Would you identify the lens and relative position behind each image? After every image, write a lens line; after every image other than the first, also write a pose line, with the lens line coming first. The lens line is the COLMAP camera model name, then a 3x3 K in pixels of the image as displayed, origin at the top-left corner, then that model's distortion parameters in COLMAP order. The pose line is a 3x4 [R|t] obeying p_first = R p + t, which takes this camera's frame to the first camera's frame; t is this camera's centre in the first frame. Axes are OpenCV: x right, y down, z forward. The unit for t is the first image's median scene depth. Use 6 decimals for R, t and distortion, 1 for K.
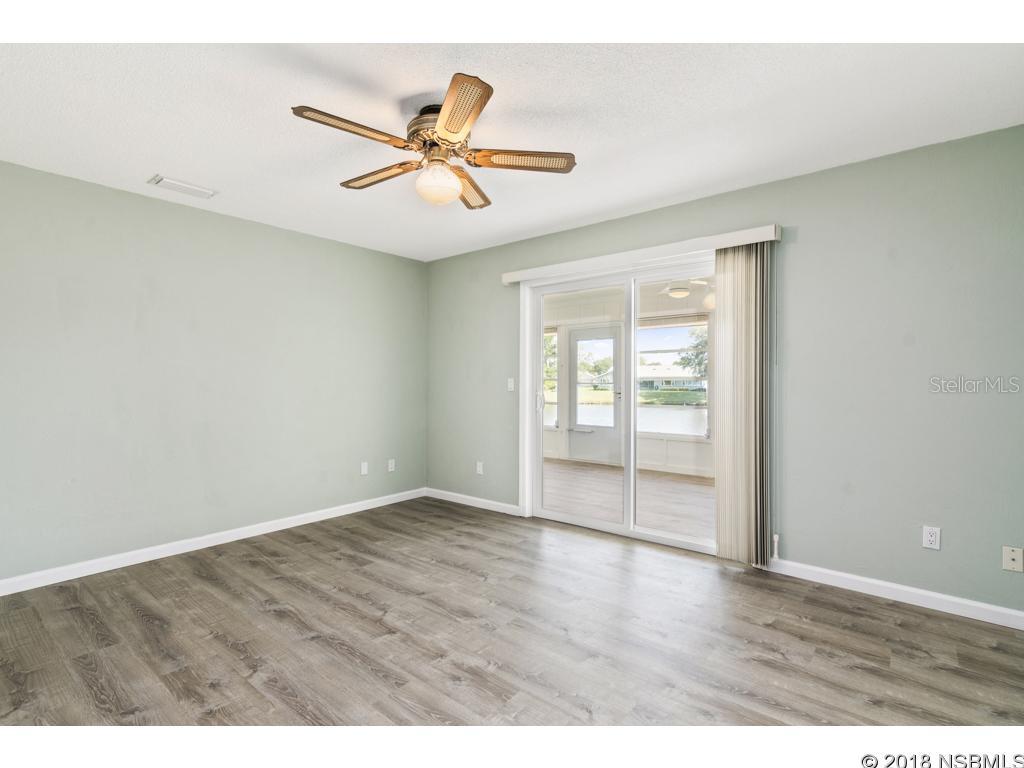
lens RADIAL K [[493.8, 0, 512.0], [0, 493.8, 384.0], [0, 0, 1]] dist [0.001182, 0.000569]
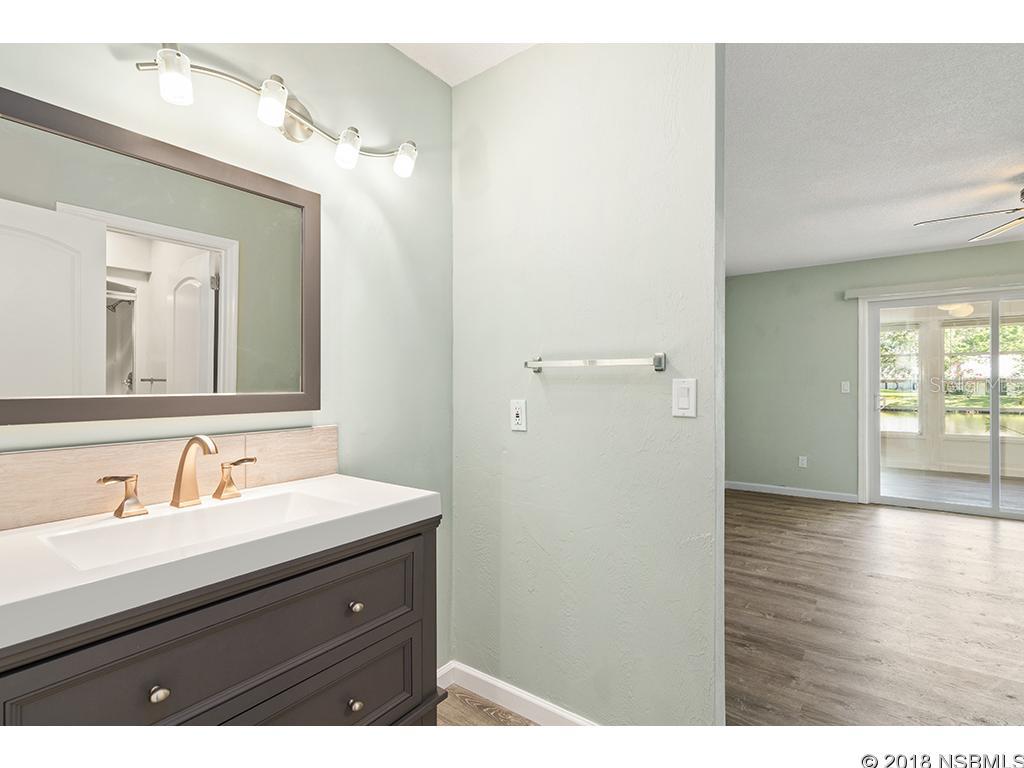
lens RADIAL K [[493.8, 0, 512.0], [0, 493.8, 384.0], [0, 0, 1]] dist [0.001182, 0.000569]
pose [[0.998740, -0.005873, 0.049844, -1.538312], [0.006134, 0.999968, -0.005099, -0.009433], [-0.049813, 0.005398, 0.998744, -0.179172]]
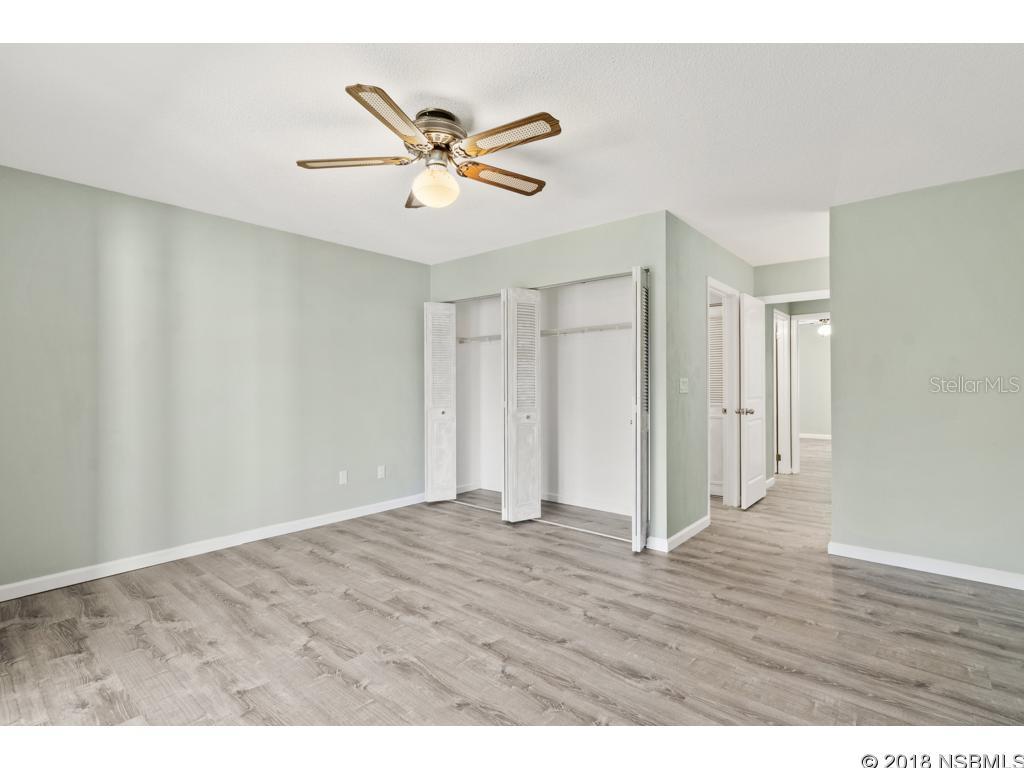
lens RADIAL K [[493.8, 0, 512.0], [0, 493.8, 384.0], [0, 0, 1]] dist [0.001182, 0.000569]
pose [[-0.999844, 0.004381, 0.017128, -0.307905], [0.004463, 0.999979, 0.004736, -0.009727], [-0.017107, 0.004812, -0.999842, 1.938532]]
